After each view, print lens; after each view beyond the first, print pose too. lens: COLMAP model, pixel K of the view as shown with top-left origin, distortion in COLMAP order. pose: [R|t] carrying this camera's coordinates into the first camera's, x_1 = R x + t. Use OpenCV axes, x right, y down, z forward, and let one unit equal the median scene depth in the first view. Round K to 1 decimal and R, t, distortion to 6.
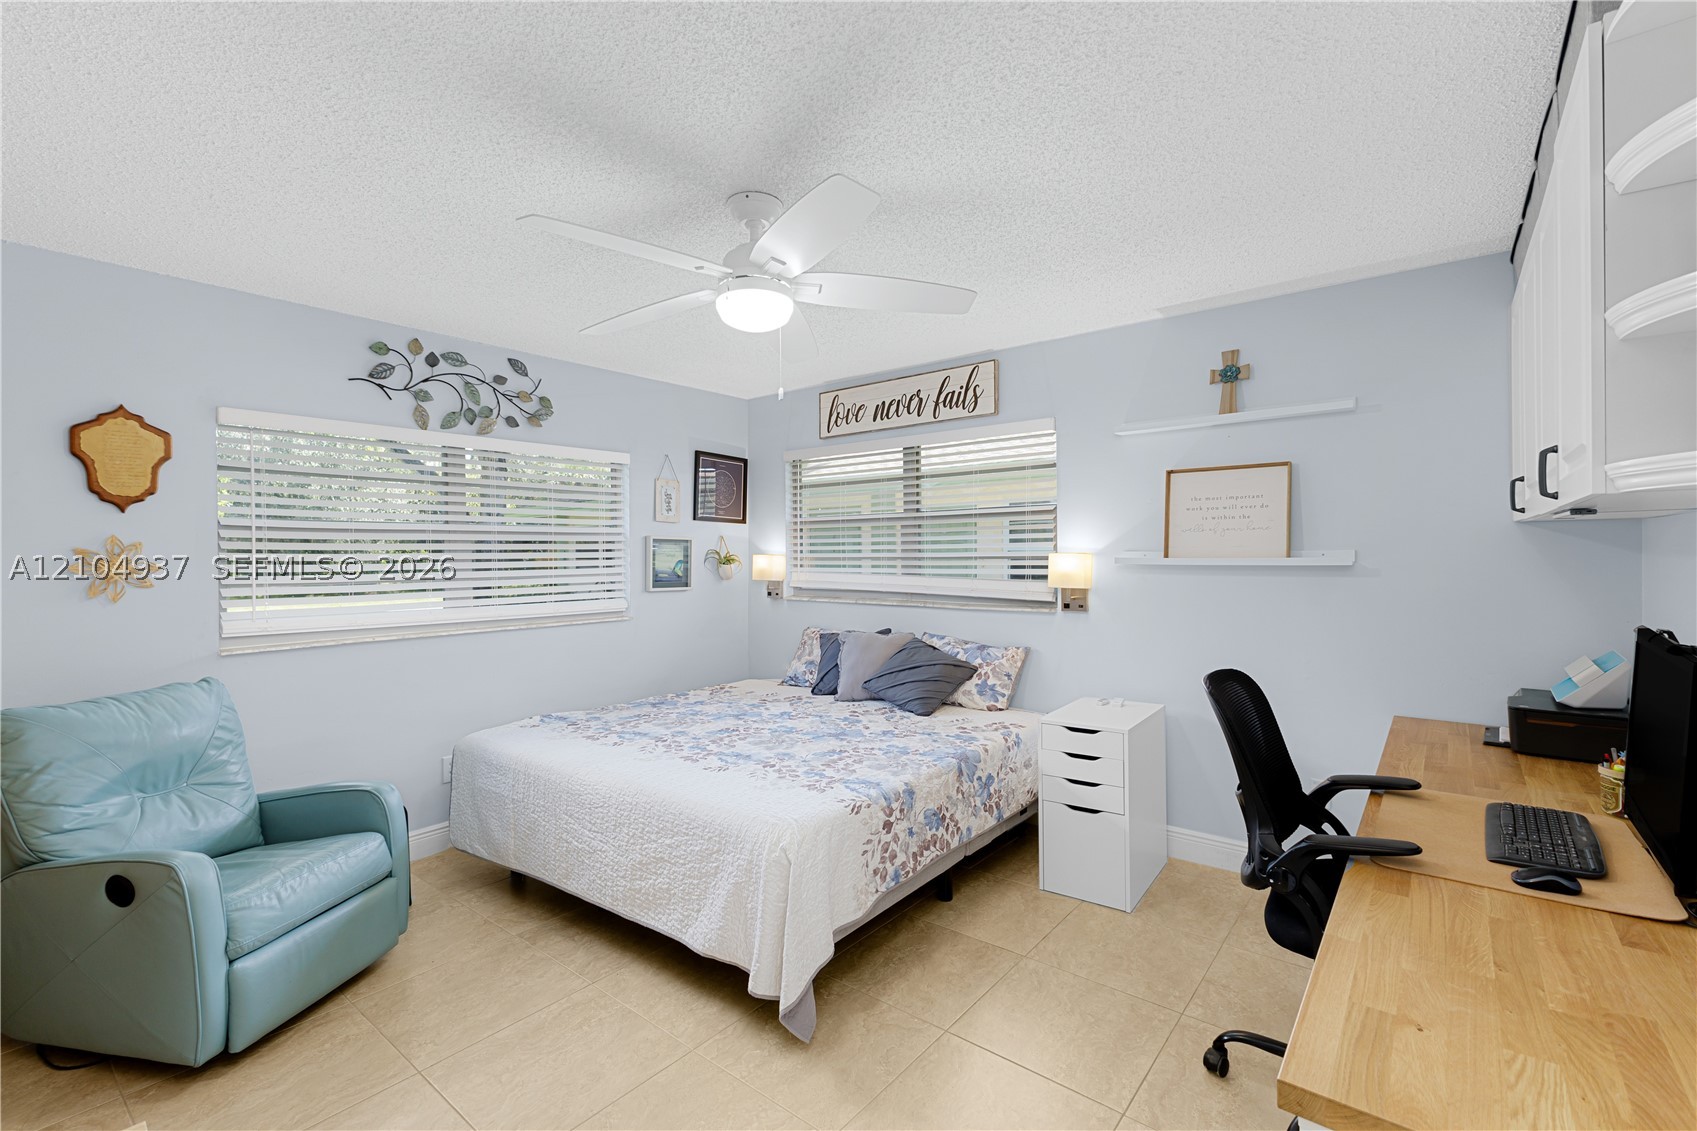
lens RADIAL K [[744.5, 0, 855.7], [0, 744.5, 561.2], [0, 0, 1]] dist [0.013613, 0.000058]
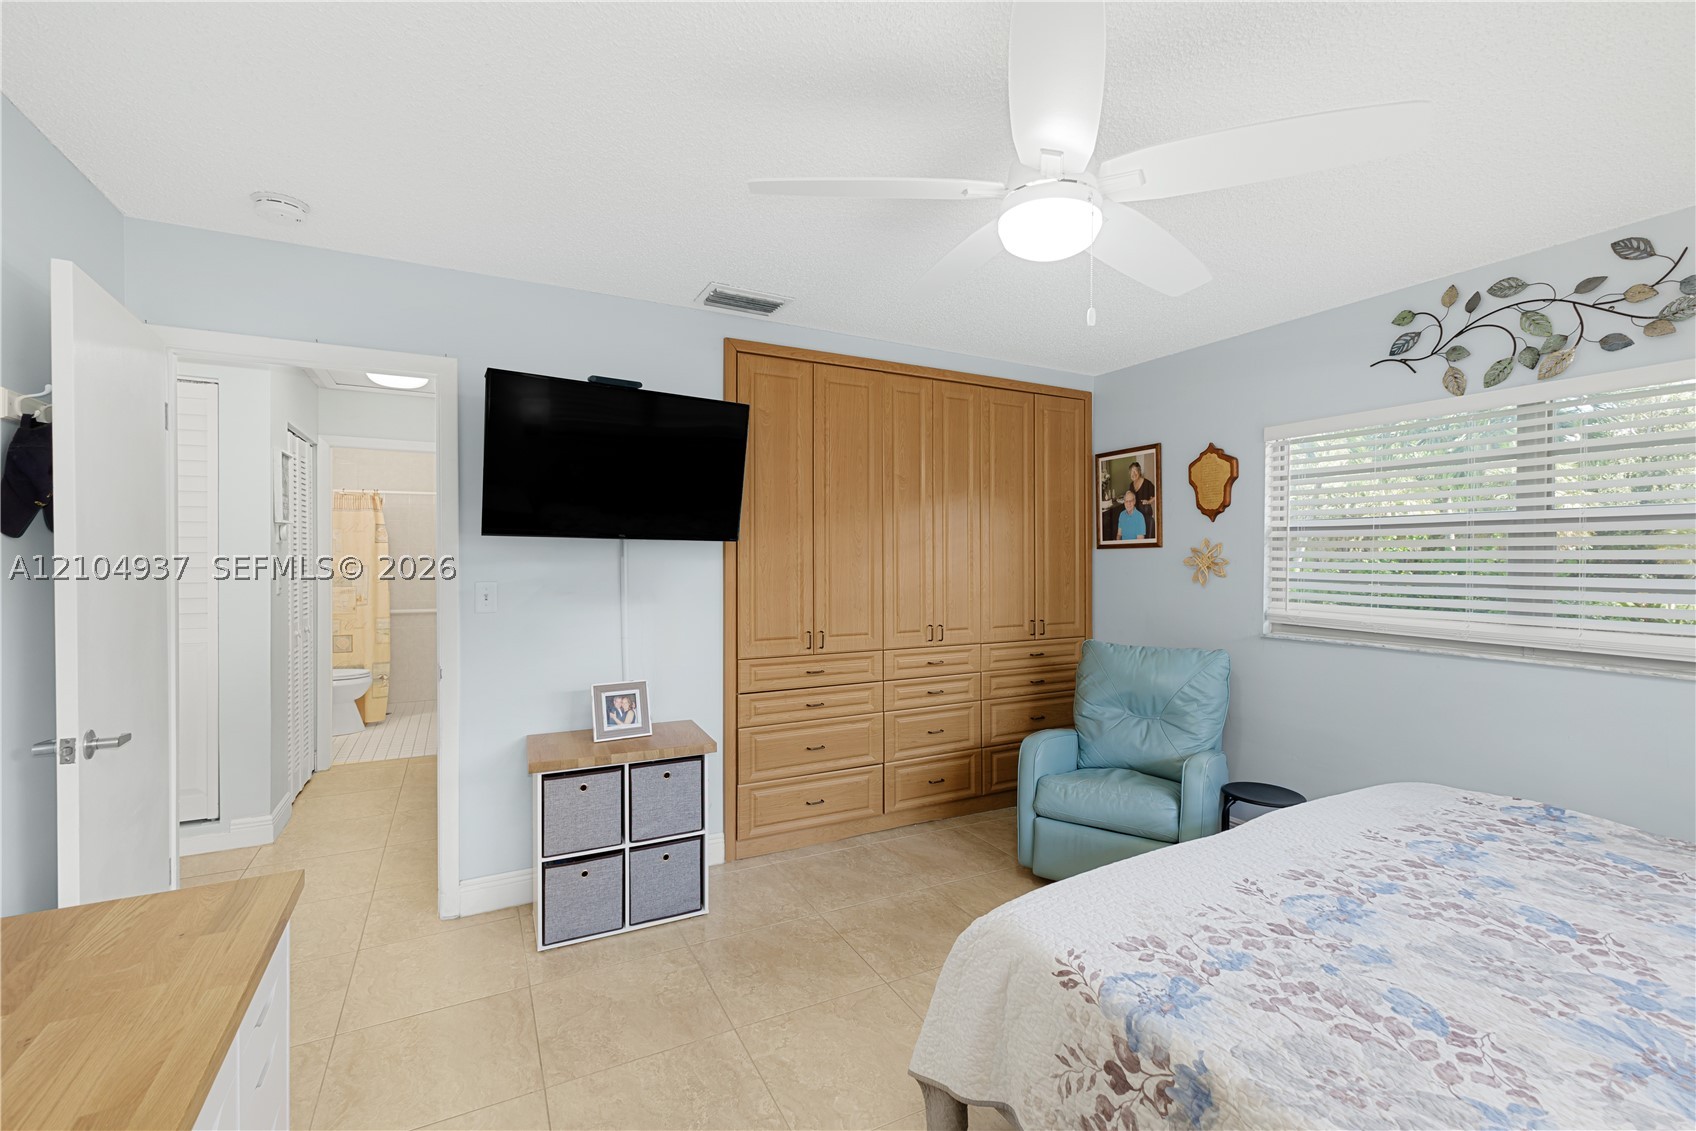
lens RADIAL K [[744.1, 0, 855.2], [0, 744.1, 561.2], [0, 0, 1]] dist [0.013613, 0.000058]
pose [[-0.395675, 0.016029, -0.918251, 0.530220], [-0.005715, 0.999785, 0.019915, -0.014695], [0.918373, 0.013128, -0.395499, 0.924205]]
